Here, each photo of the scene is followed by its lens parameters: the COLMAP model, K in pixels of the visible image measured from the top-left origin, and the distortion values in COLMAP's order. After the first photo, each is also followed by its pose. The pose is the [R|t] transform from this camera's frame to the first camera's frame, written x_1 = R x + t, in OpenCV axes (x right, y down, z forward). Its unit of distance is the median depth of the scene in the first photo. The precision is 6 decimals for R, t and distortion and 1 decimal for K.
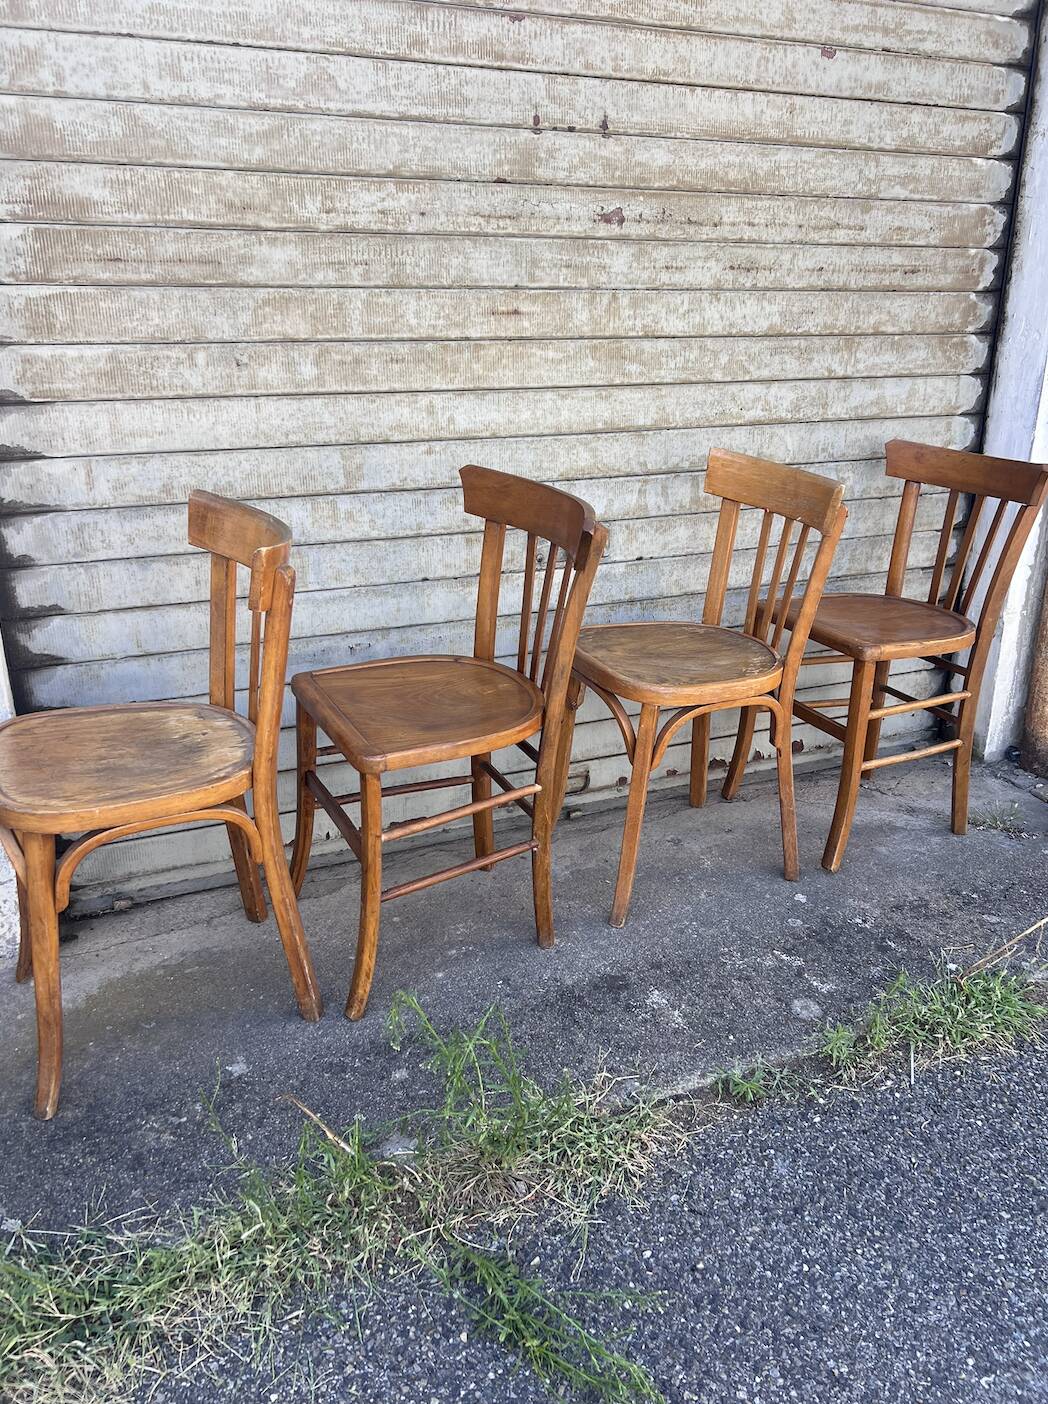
lens RADIAL K [[1097.0, 0, 536.5], [0, 1097.0, 705.7], [0, 0, 1]] dist [0.034156, -0.044872]
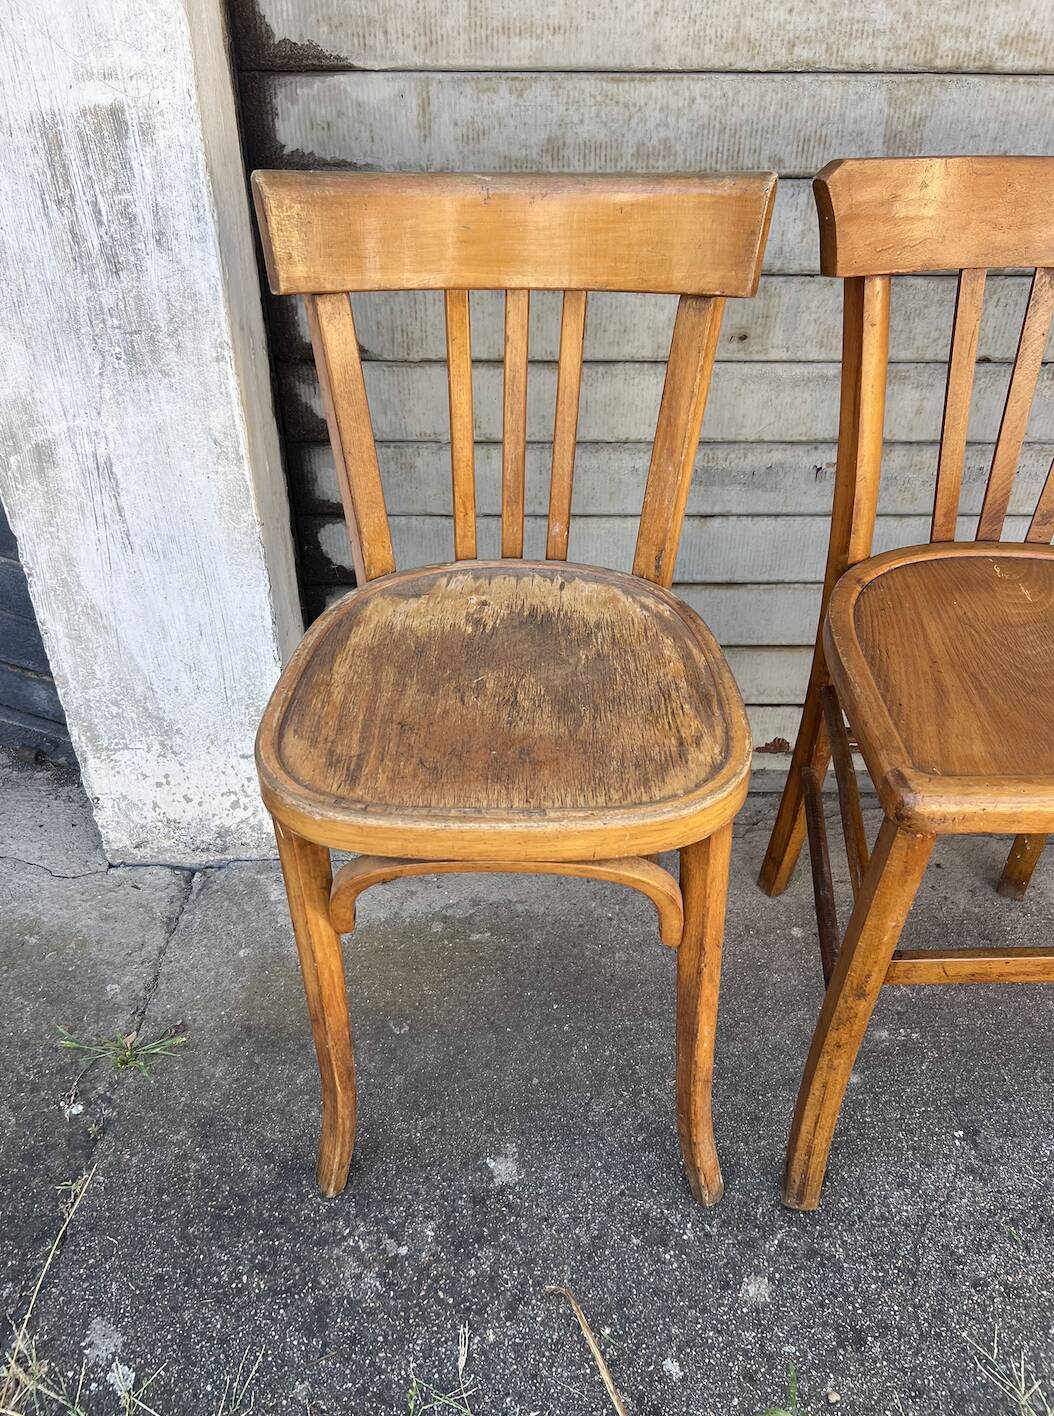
lens RADIAL K [[1106.3, 0, 517.6], [0, 1106.3, 715.7], [0, 0, 1]] dist [0.034156, -0.044872]
pose [[0.914861, 0.237874, -0.326260, -0.098989], [-0.140243, 0.944933, 0.295690, -0.085810], [0.378631, -0.224760, 0.897843, 0.411852]]
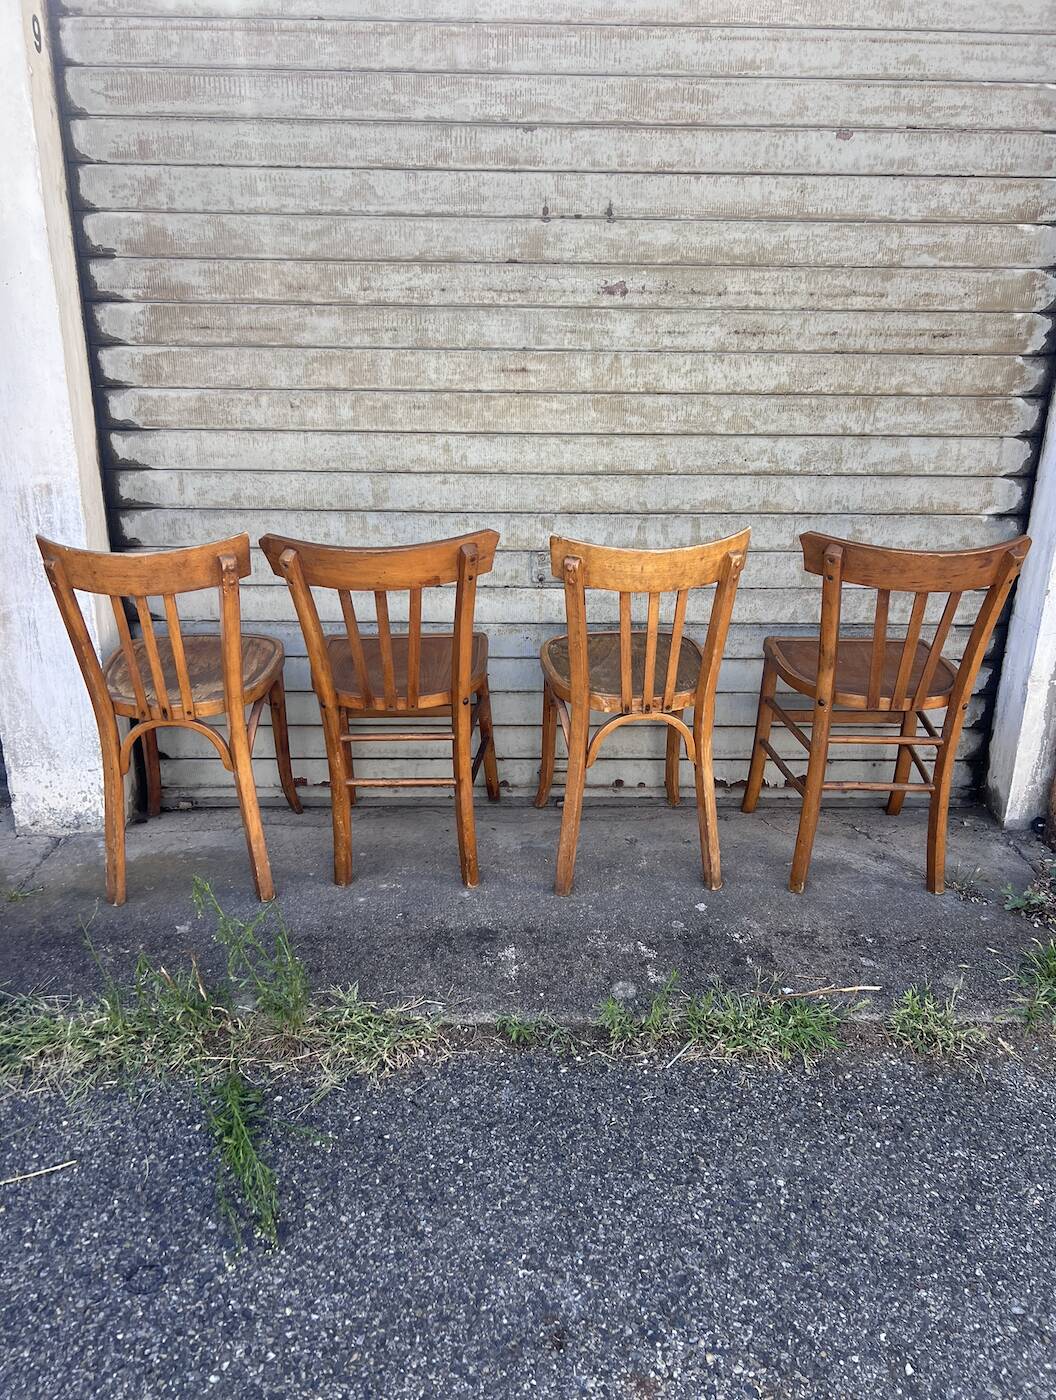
lens RADIAL K [[1102.6, 0, 517.3], [0, 1102.6, 708.0], [0, 0, 1]] dist [0.036557, -0.046037]
pose [[0.924070, 0.139879, -0.355708, 0.462699], [-0.140377, 0.989794, 0.024551, -0.025332], [0.355512, 0.027246, 0.934275, -0.109884]]
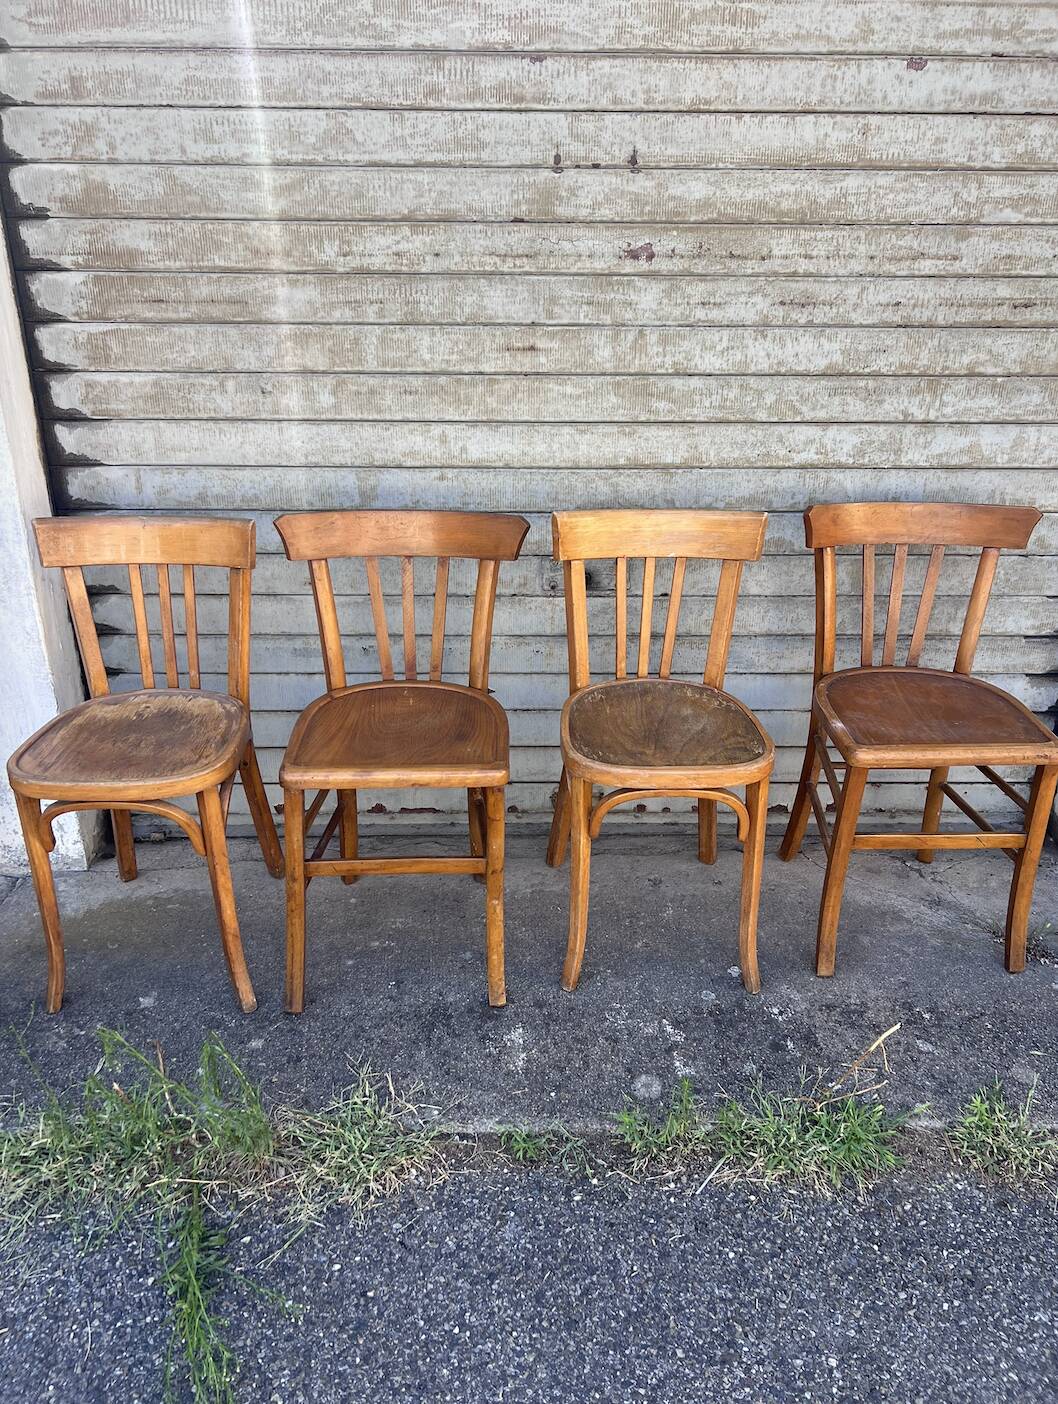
lens RADIAL K [[1105.7, 0, 528.4], [0, 1105.7, 699.8], [0, 0, 1]] dist [0.036557, -0.046037]
pose [[0.922069, 0.162344, -0.351330, 0.401172], [-0.137730, 0.985986, 0.094136, -0.136991], [0.361689, -0.038411, 0.931507, 0.033340]]
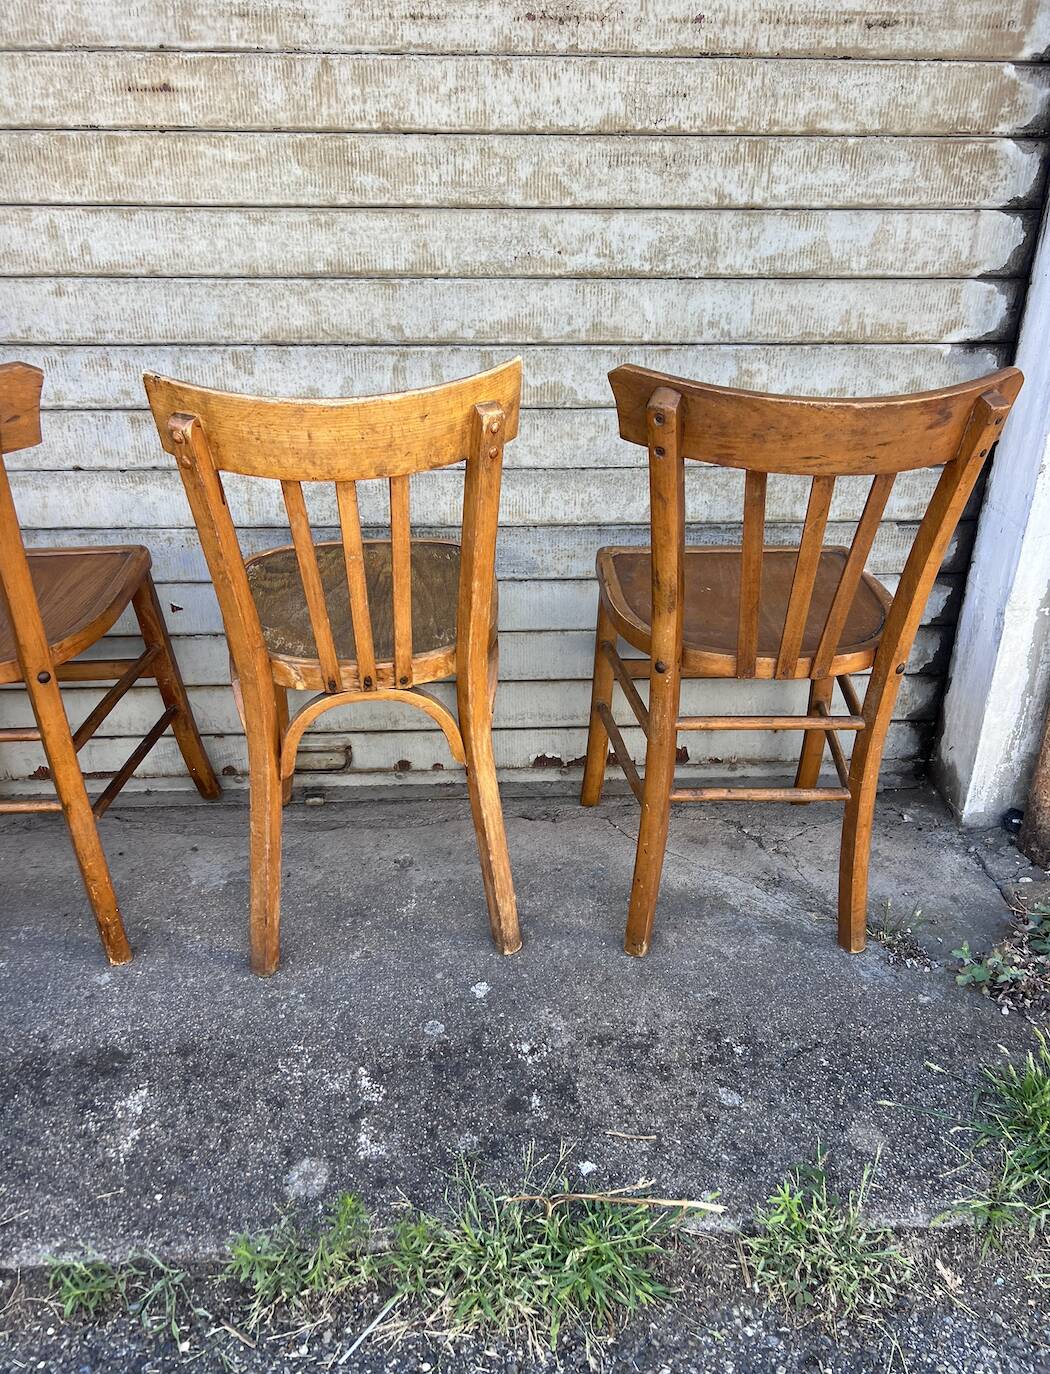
lens RADIAL K [[1098.8, 0, 526.6], [0, 1098.8, 716.5], [0, 0, 1]] dist [0.035359, -0.040669]
pose [[0.937028, 0.162360, -0.309221, 0.481405], [-0.124267, 0.982426, 0.139271, -0.099217], [0.326399, -0.092075, 0.940737, 0.399364]]
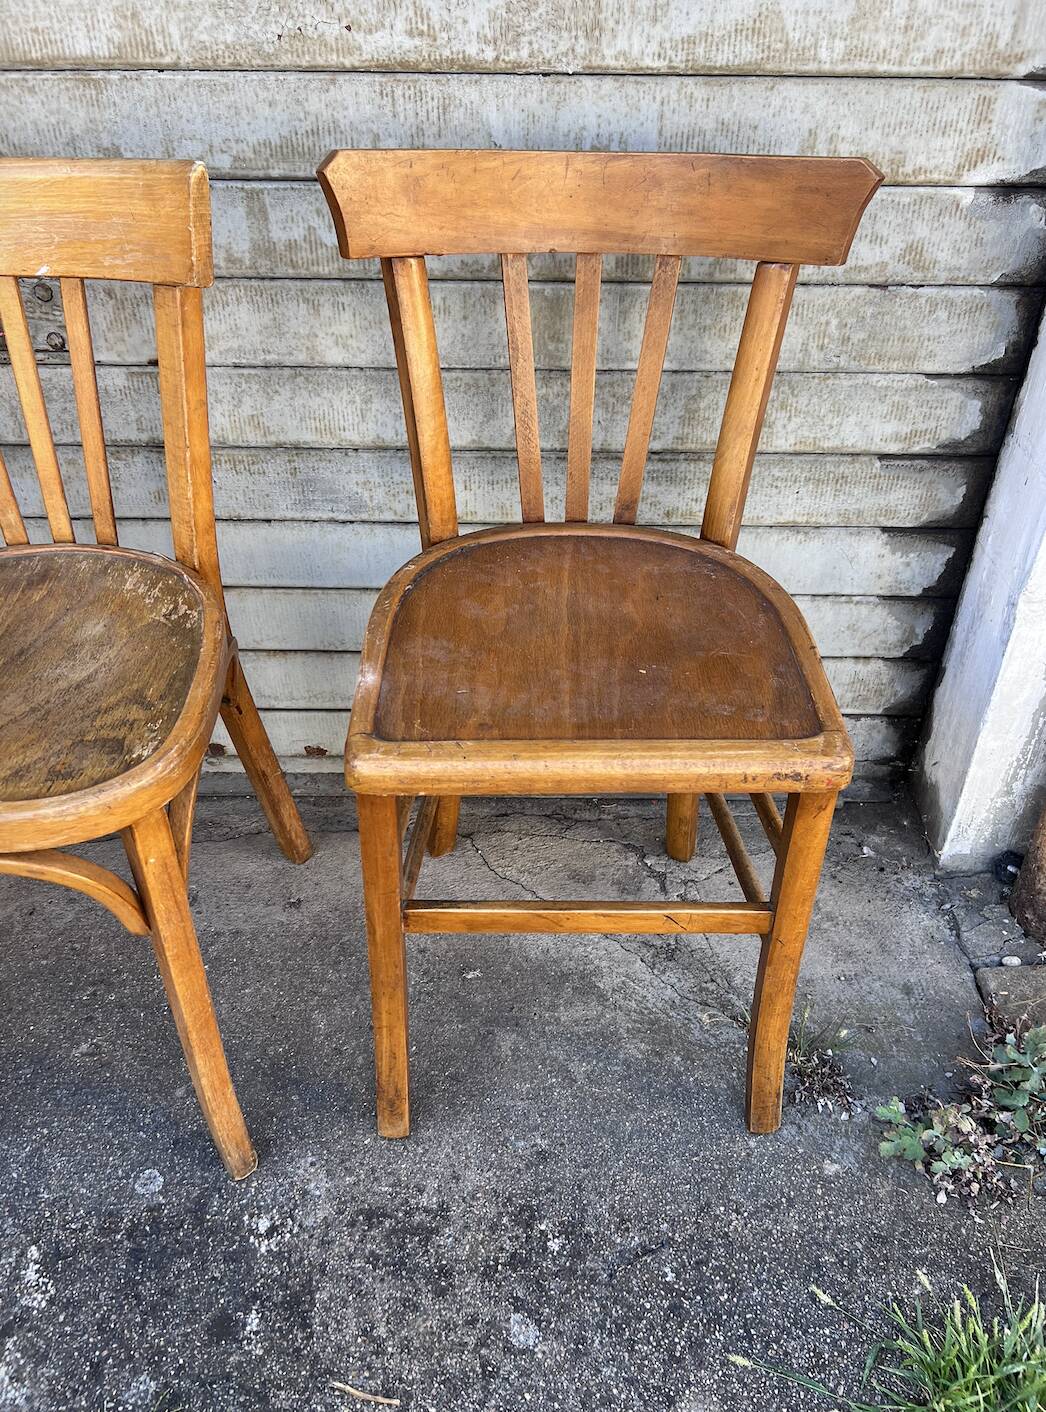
lens RADIAL K [[1103.2, 0, 533.1], [0, 1103.2, 719.8], [0, 0, 1]] dist [0.034156, -0.044872]
pose [[0.913332, 0.250191, -0.321292, 0.518498], [-0.144955, 0.937068, 0.317636, -0.193841], [0.380542, -0.243534, 0.892120, 0.680543]]
